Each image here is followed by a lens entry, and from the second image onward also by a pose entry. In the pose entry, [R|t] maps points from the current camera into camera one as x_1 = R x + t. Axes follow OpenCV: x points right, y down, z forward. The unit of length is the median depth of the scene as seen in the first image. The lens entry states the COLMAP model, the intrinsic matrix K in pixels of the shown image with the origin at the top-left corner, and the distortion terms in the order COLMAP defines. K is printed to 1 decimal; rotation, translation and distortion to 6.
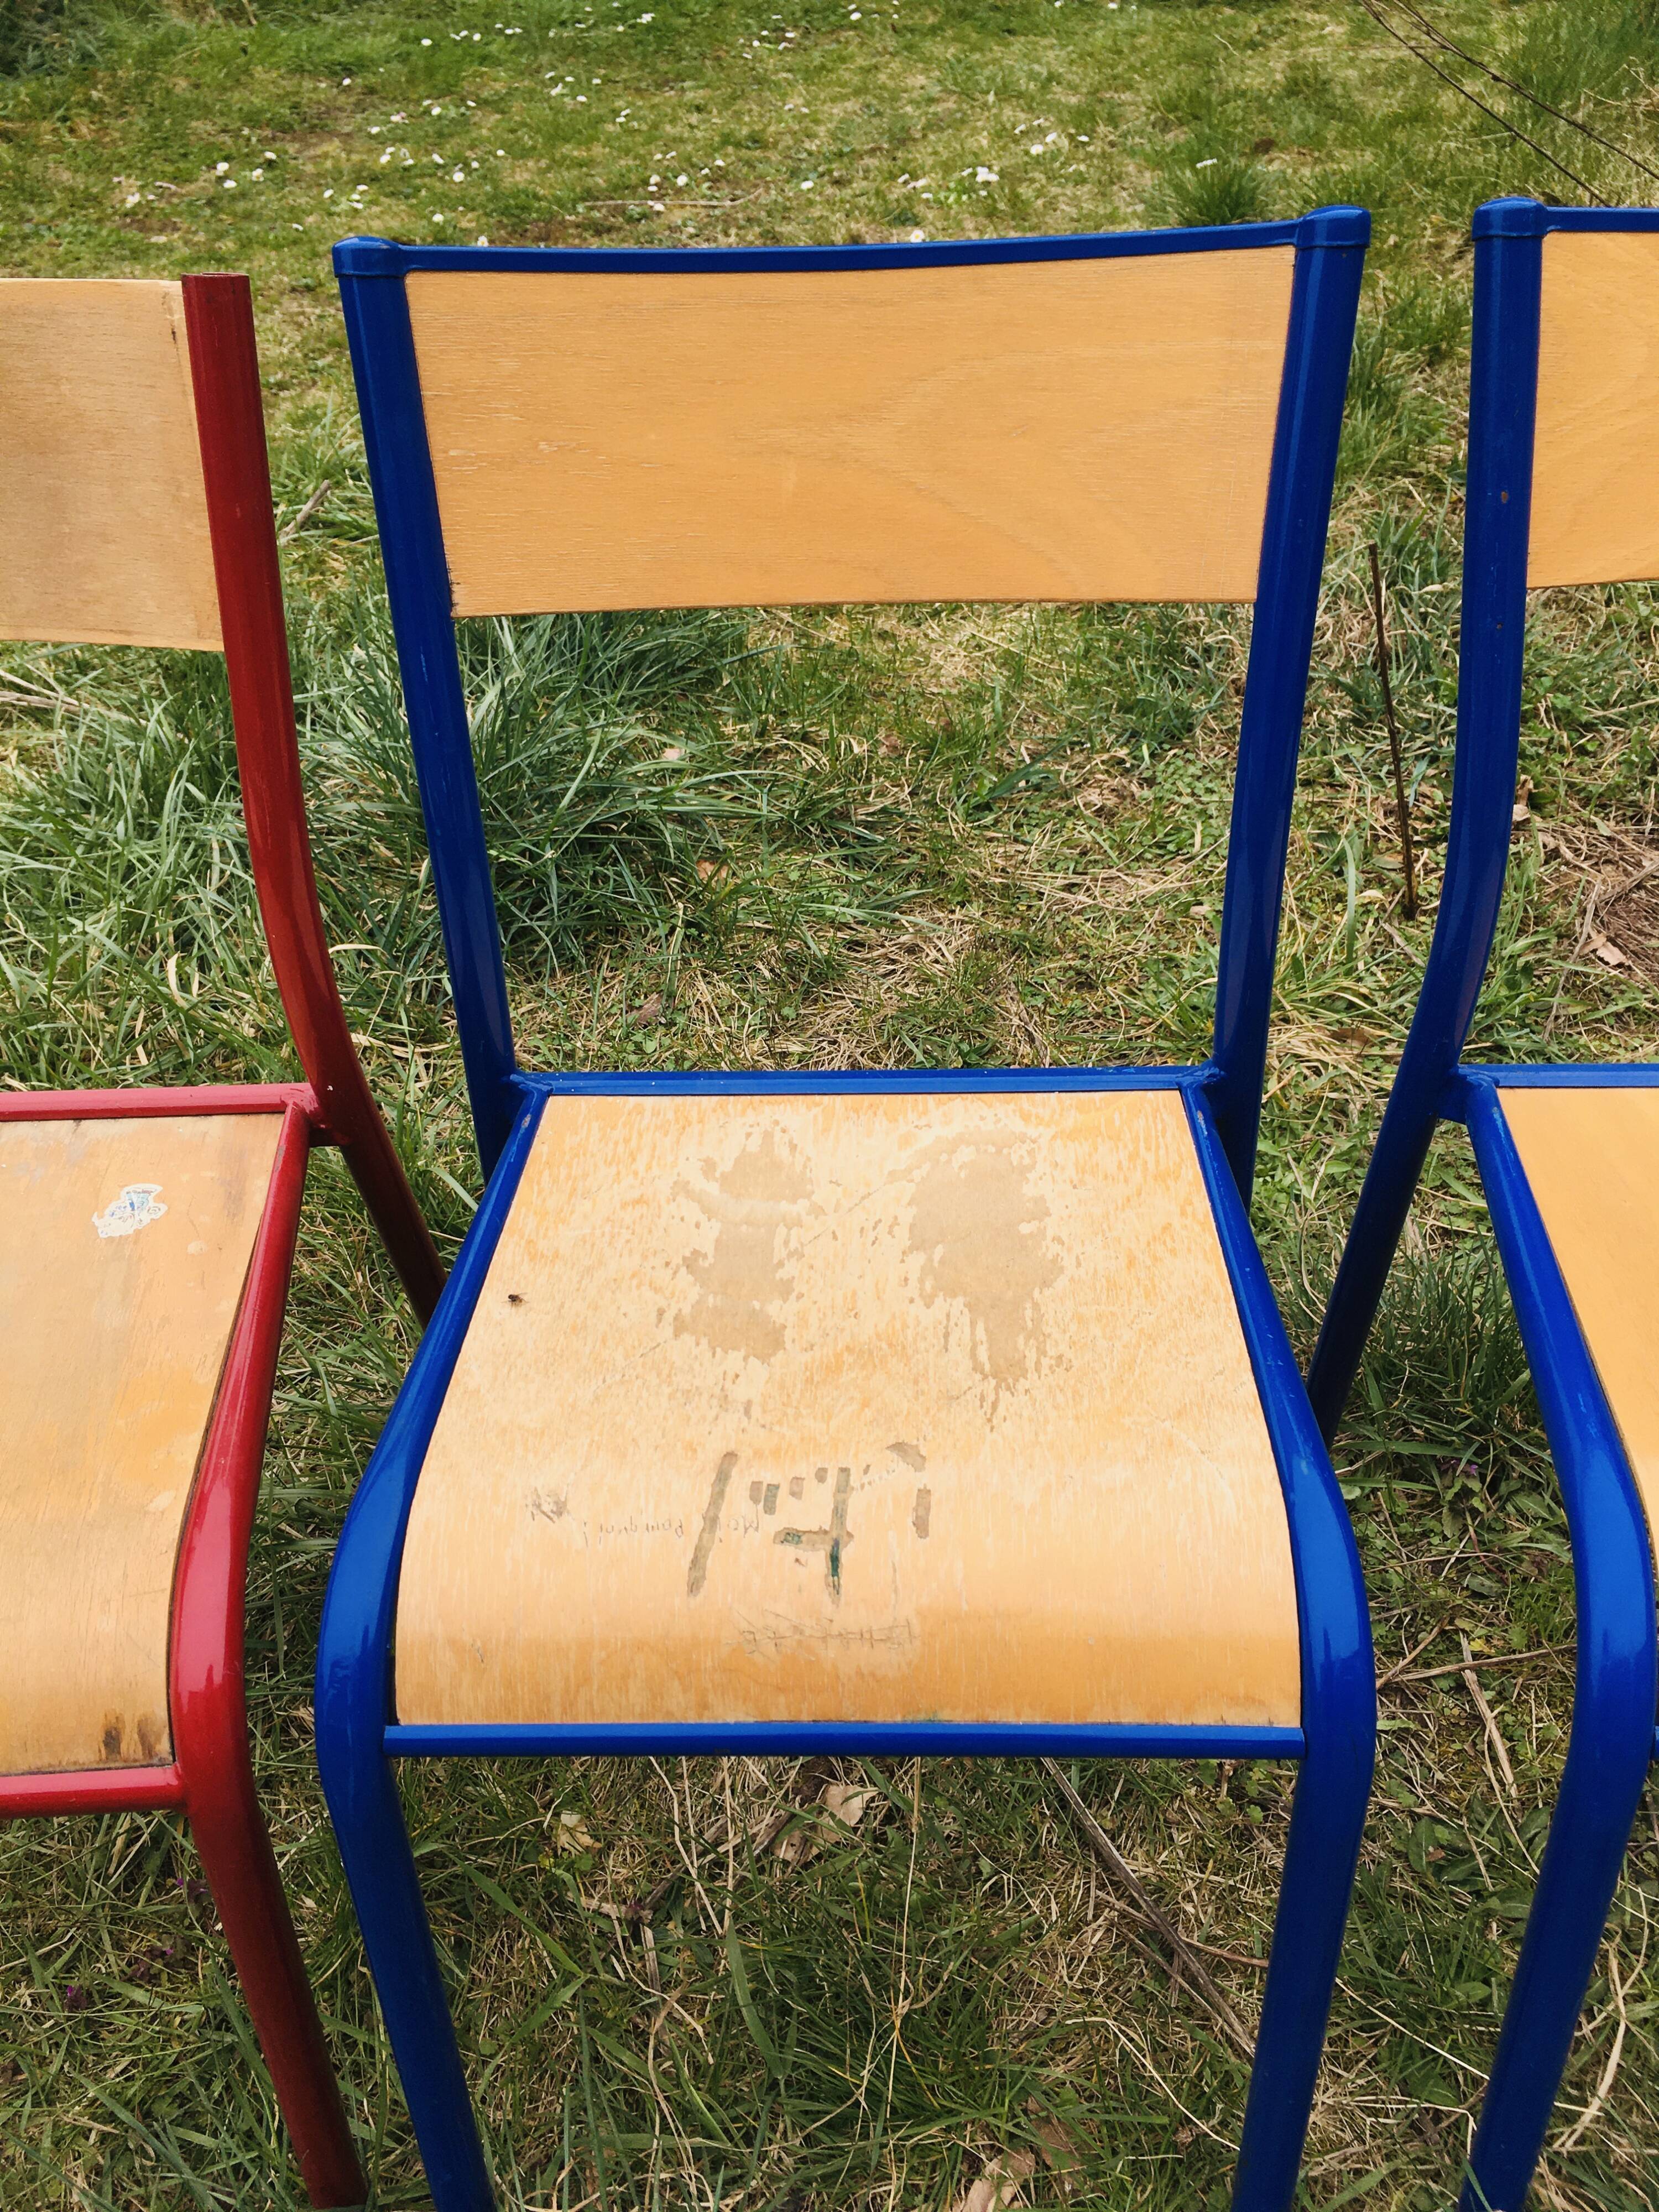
lens RADIAL K [[1854.6, 0, 823.1], [0, 1854.6, 1112.8], [0, 0, 1]] dist [0.082124, -0.102604]
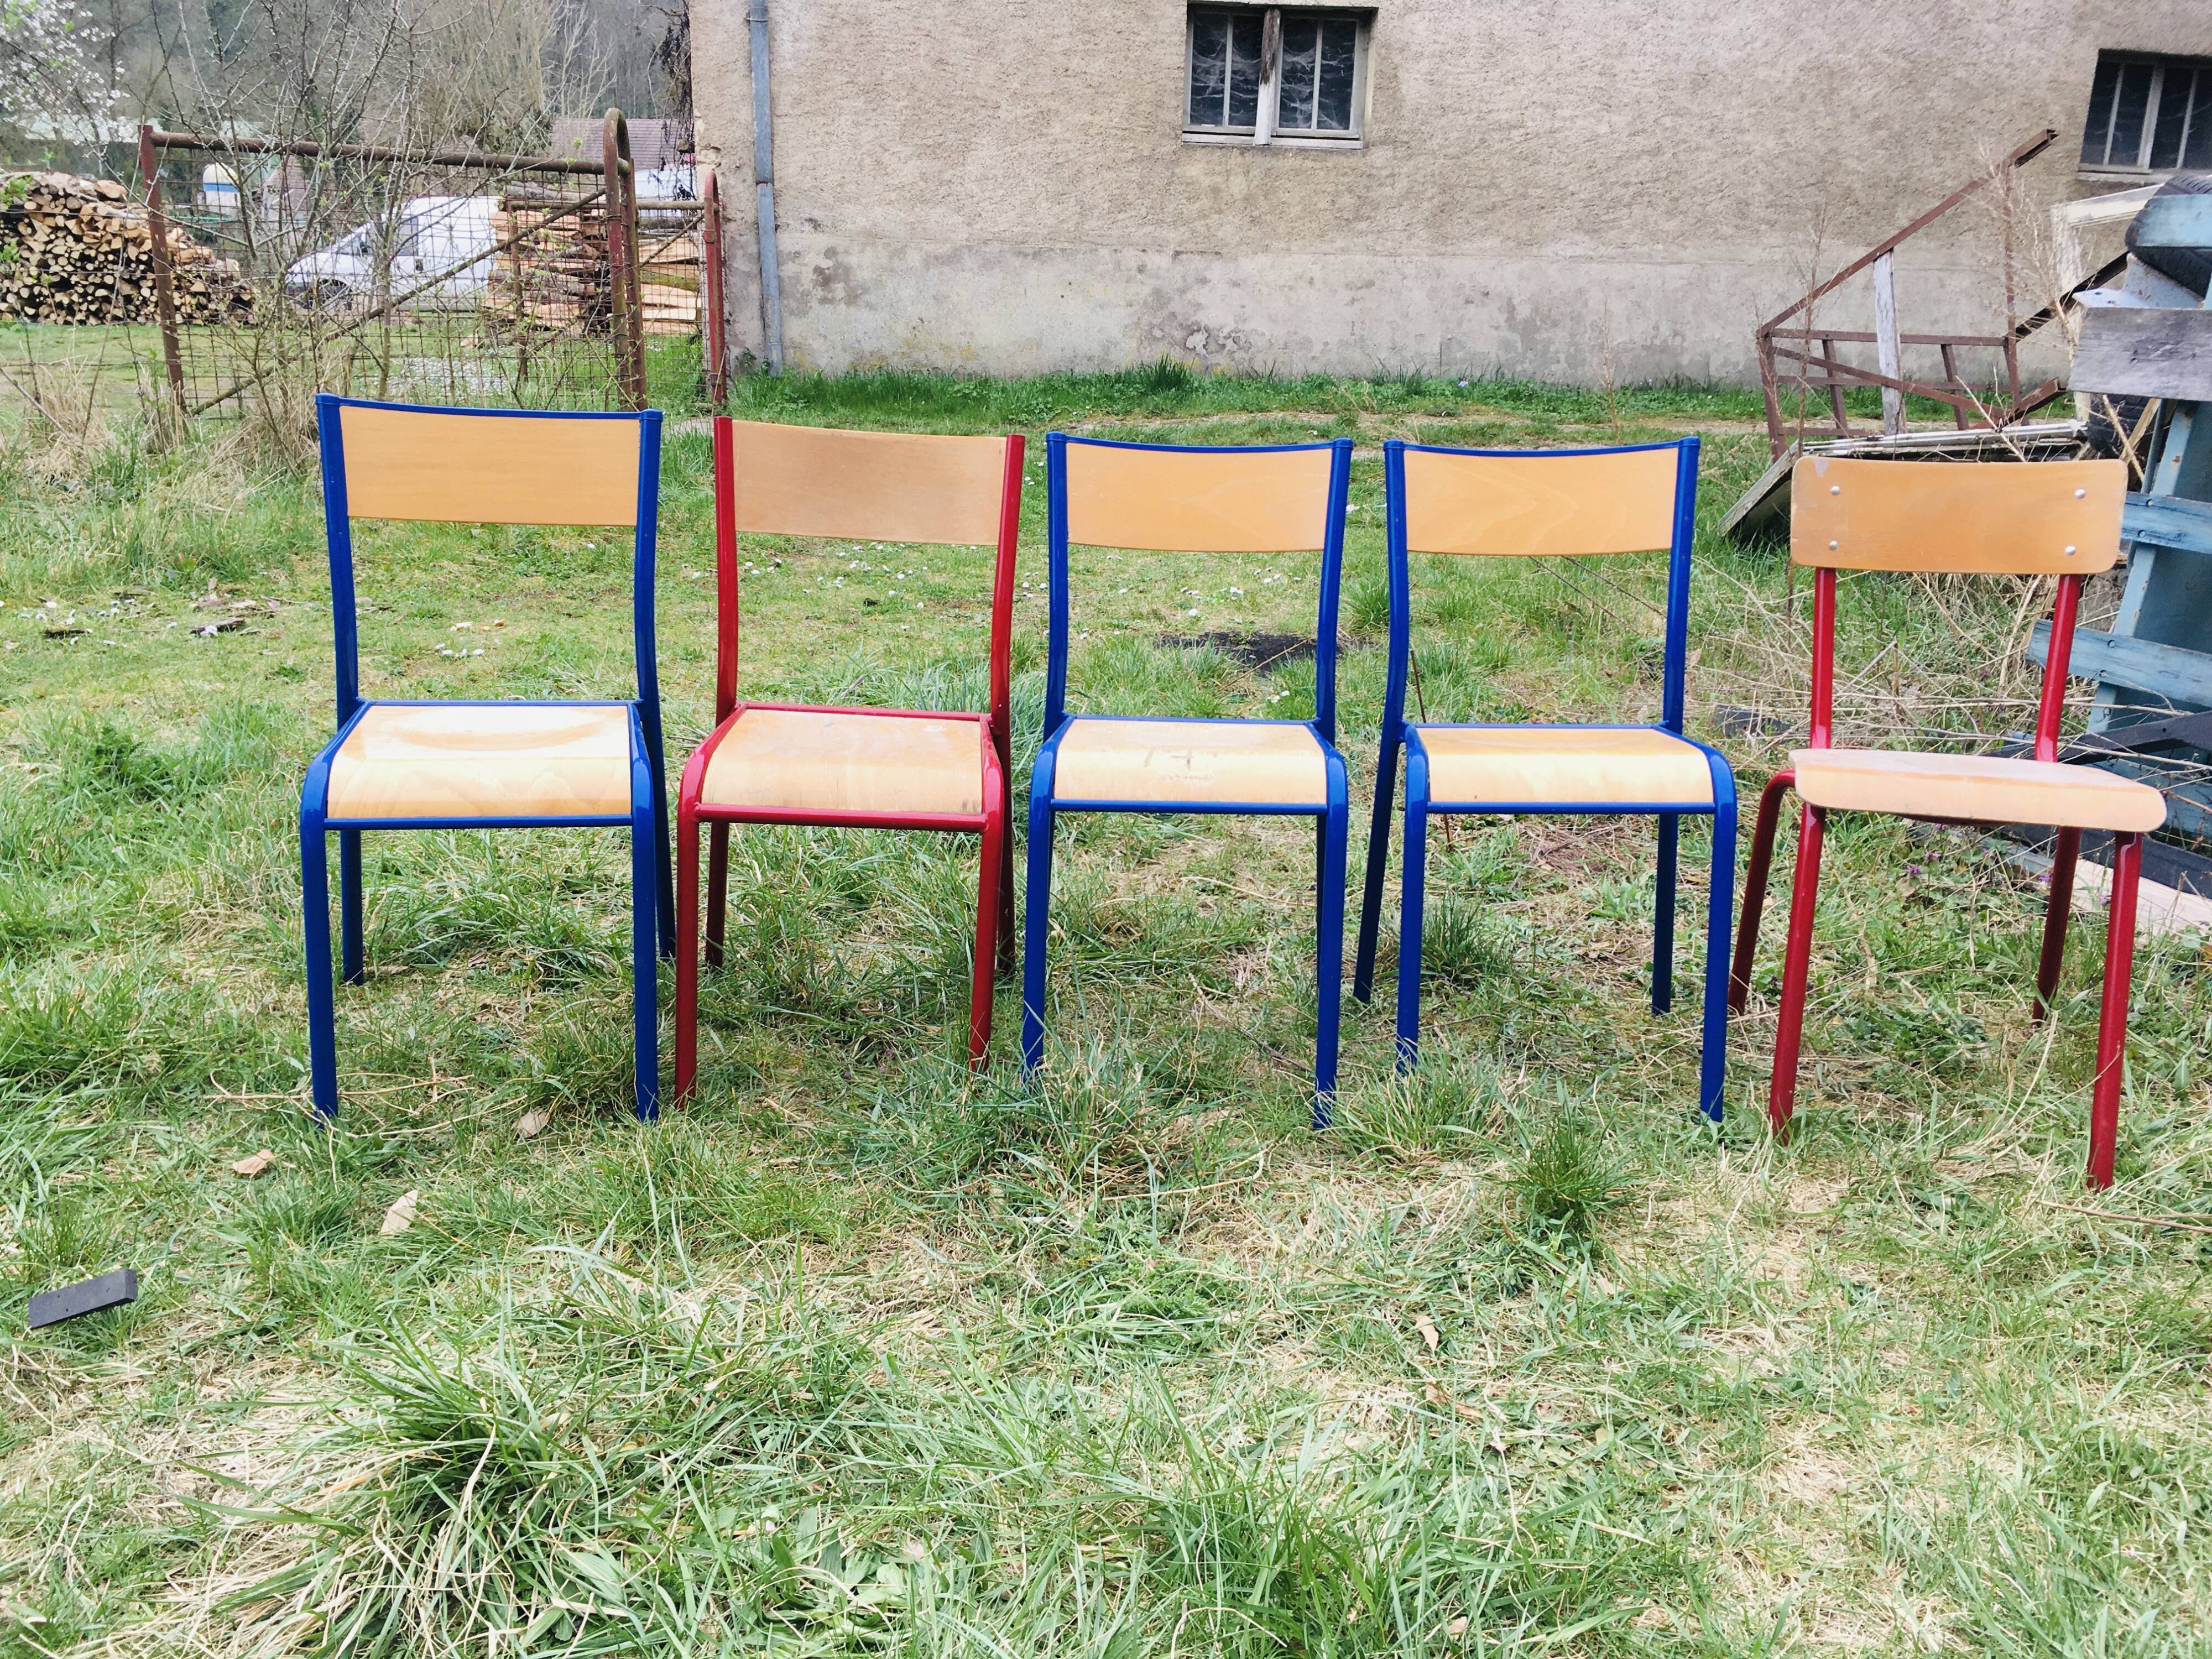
lens RADIAL K [[1854.6, 0, 1106.7], [0, 1854.6, 837.5], [0, 0, 1]] dist [0.082124, -0.102604]
pose [[0.998355, 0.055633, 0.013895, -0.070791], [-0.046011, 0.921818, -0.384883, 0.662216], [-0.034221, 0.383610, 0.922861, -0.804162]]
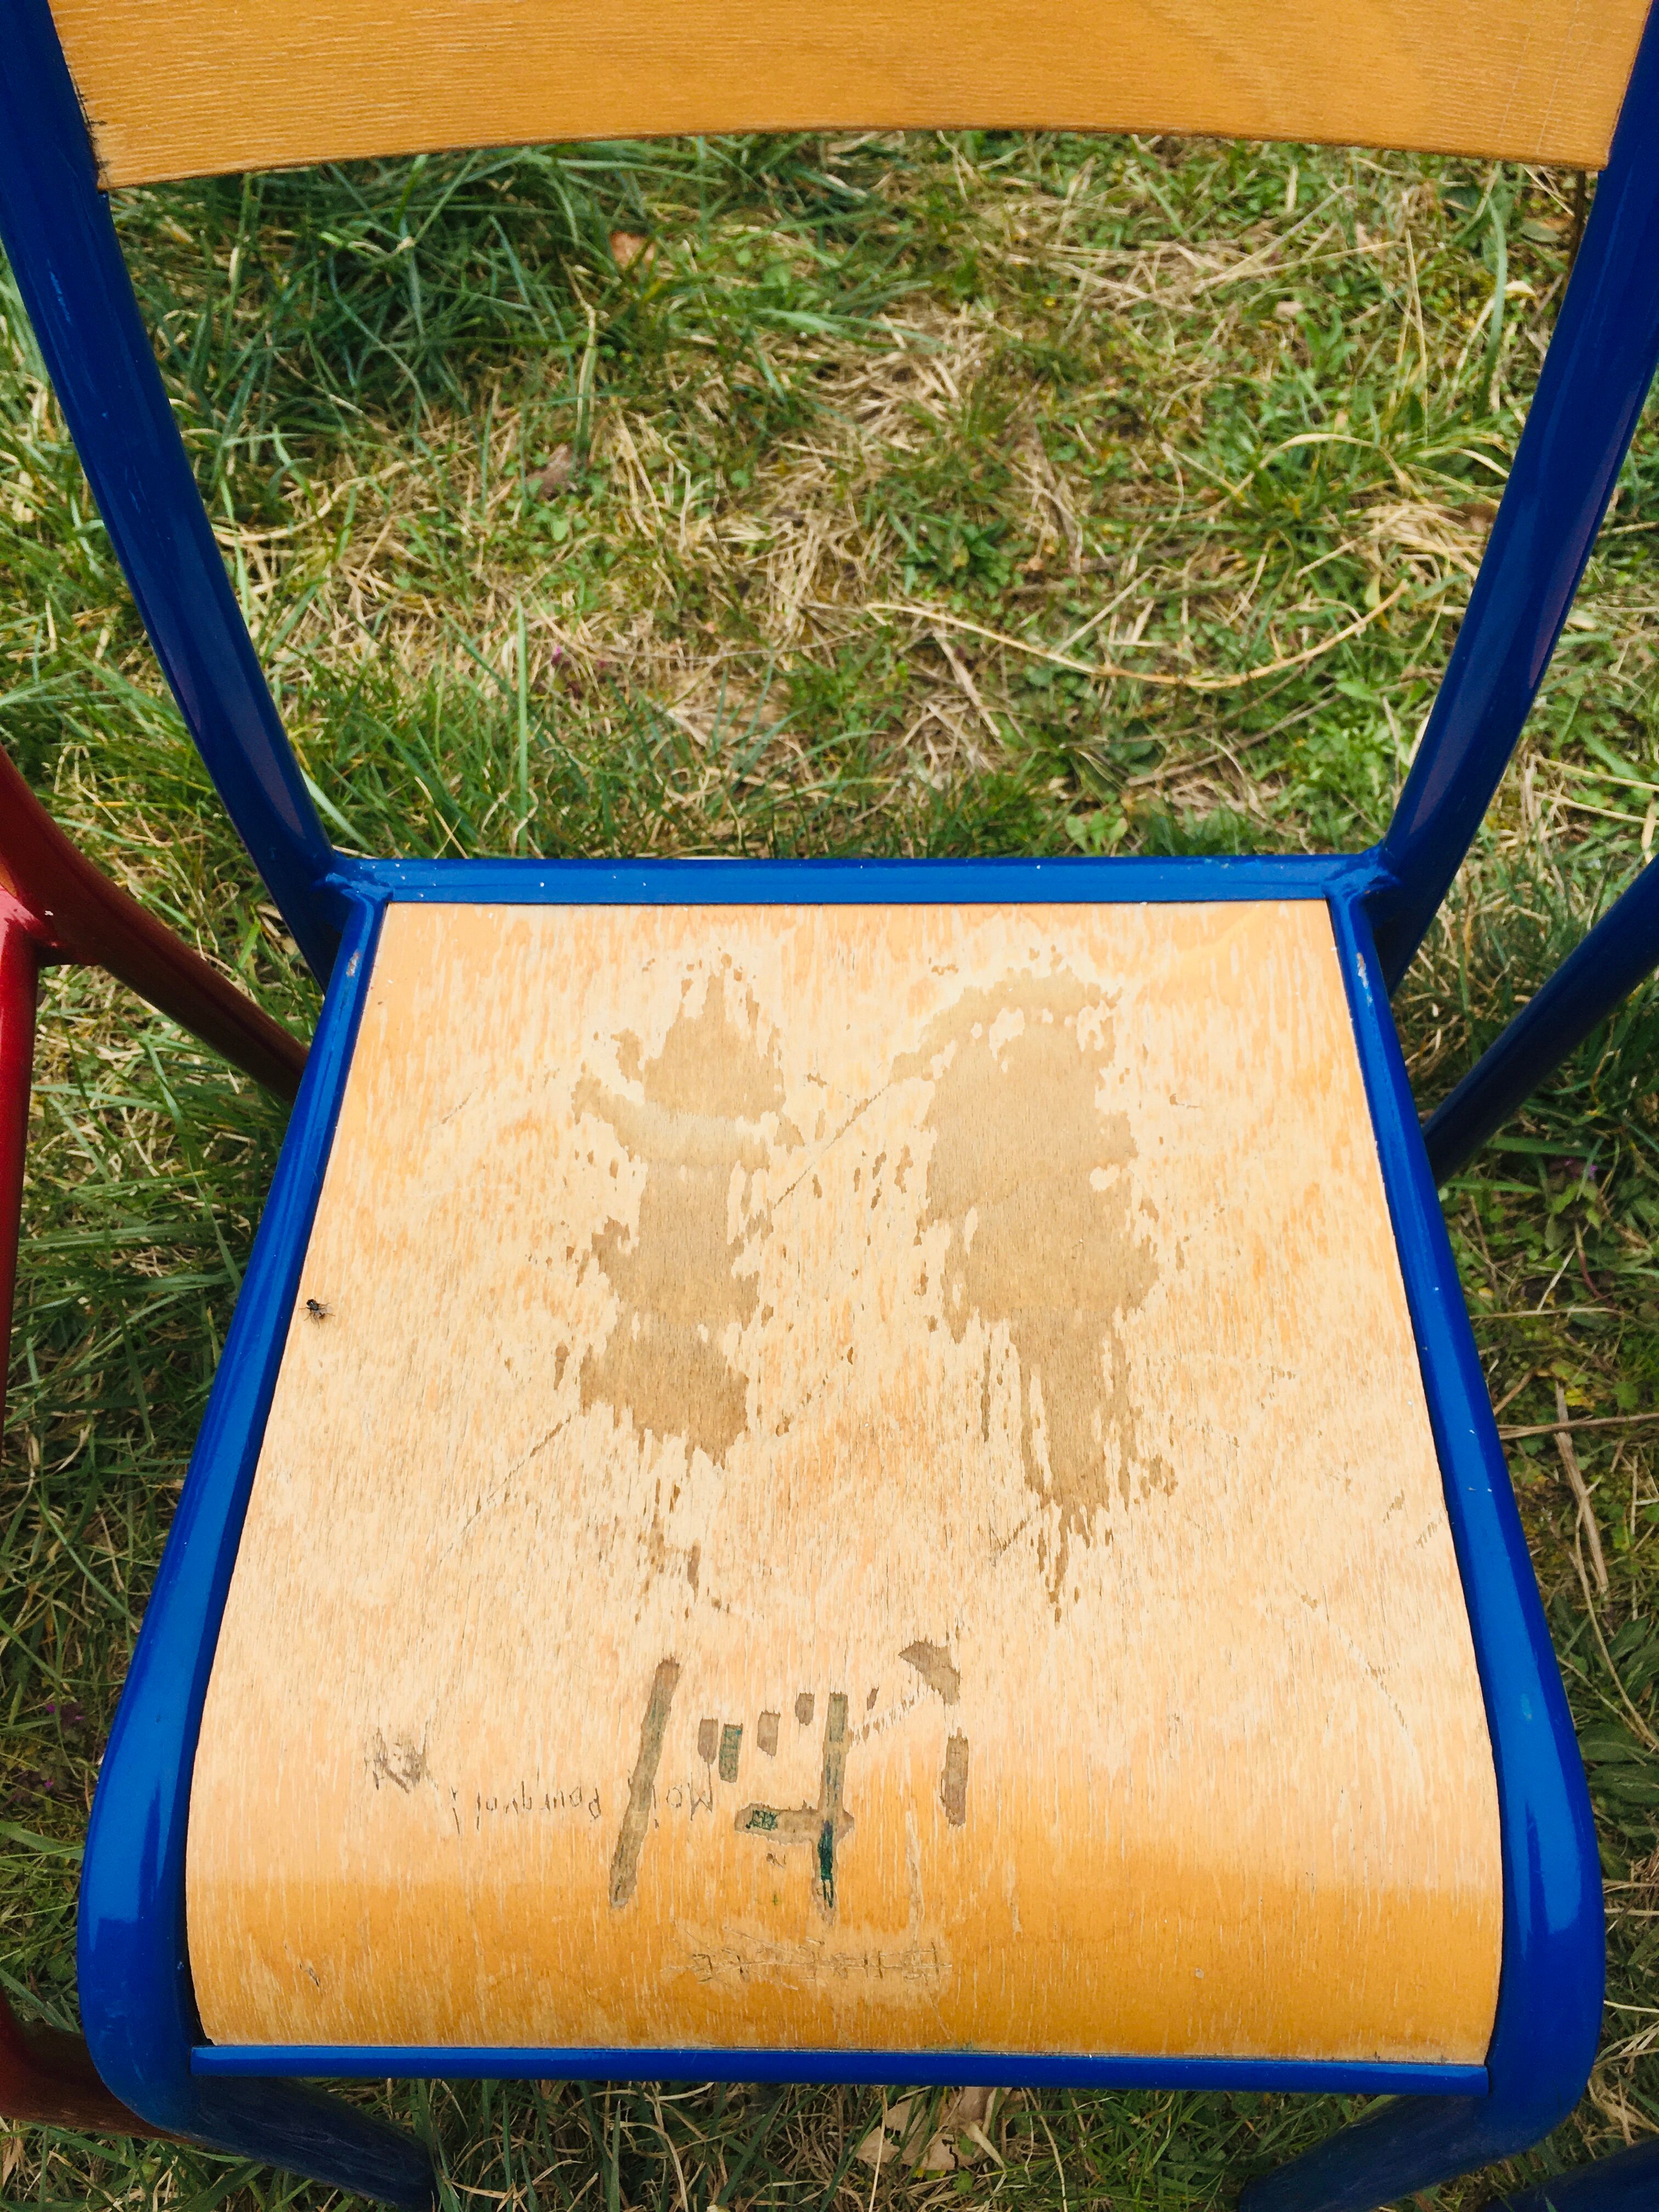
lens RADIAL K [[1861.2, 0, 809.6], [0, 1861.2, 1102.0], [0, 0, 1]] dist [0.078275, -0.101843]
pose [[0.999871, -0.008759, 0.013481, -0.002630], [0.002916, 0.923440, 0.383731, -0.110788], [-0.015810, -0.383642, 0.923347, 0.190783]]
